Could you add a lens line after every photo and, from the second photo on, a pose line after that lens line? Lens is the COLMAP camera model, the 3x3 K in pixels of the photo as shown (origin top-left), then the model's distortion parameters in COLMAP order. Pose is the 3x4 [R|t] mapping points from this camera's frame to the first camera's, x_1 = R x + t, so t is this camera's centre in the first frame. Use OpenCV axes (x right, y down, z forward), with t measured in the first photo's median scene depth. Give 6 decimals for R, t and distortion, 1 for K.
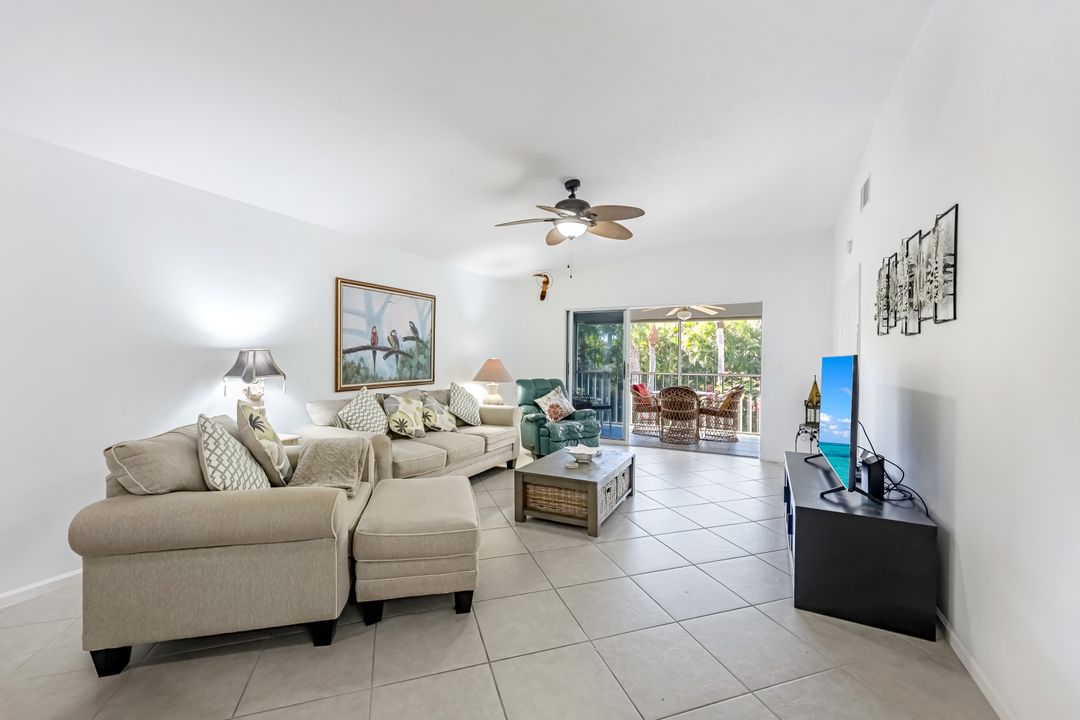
lens RADIAL K [[433.0, 0, 540.0], [0, 433.0, 360.0], [0, 0, 1]] dist [-0.000824, 0.000037]
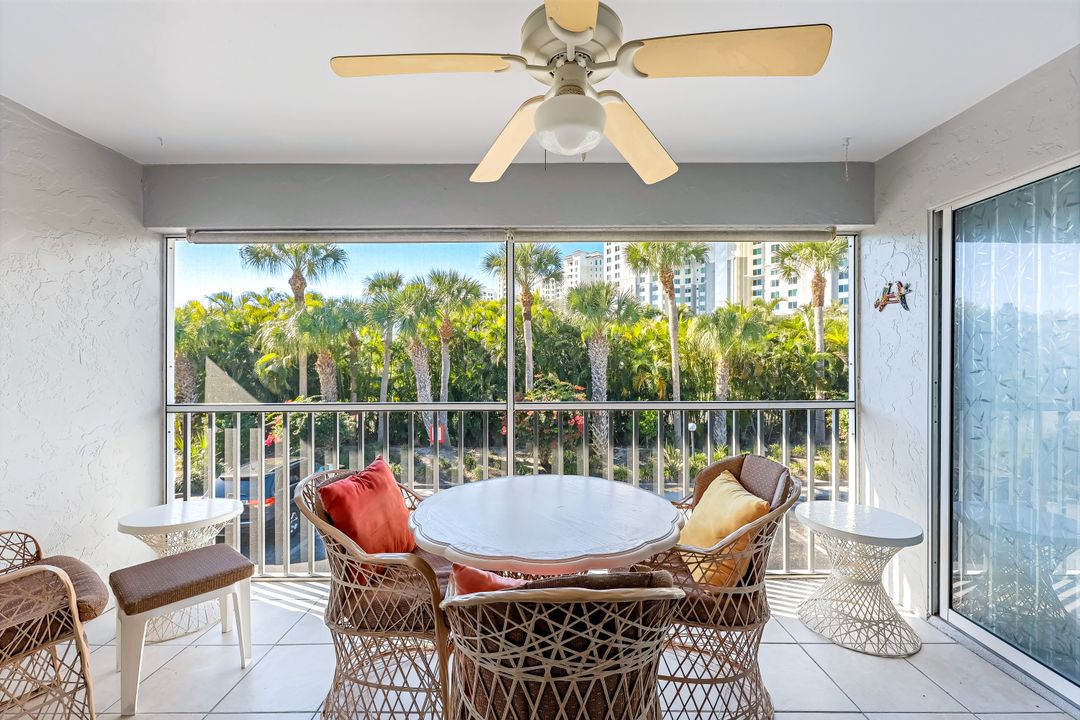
lens RADIAL K [[433.0, 0, 540.0], [0, 433.0, 360.0], [0, 0, 1]] dist [-0.000824, 0.000037]
pose [[0.895016, -0.008649, 0.445950, 0.237853], [0.008460, 0.999961, 0.002416, -0.004230], [-0.445953, 0.001611, 0.895055, 0.842537]]
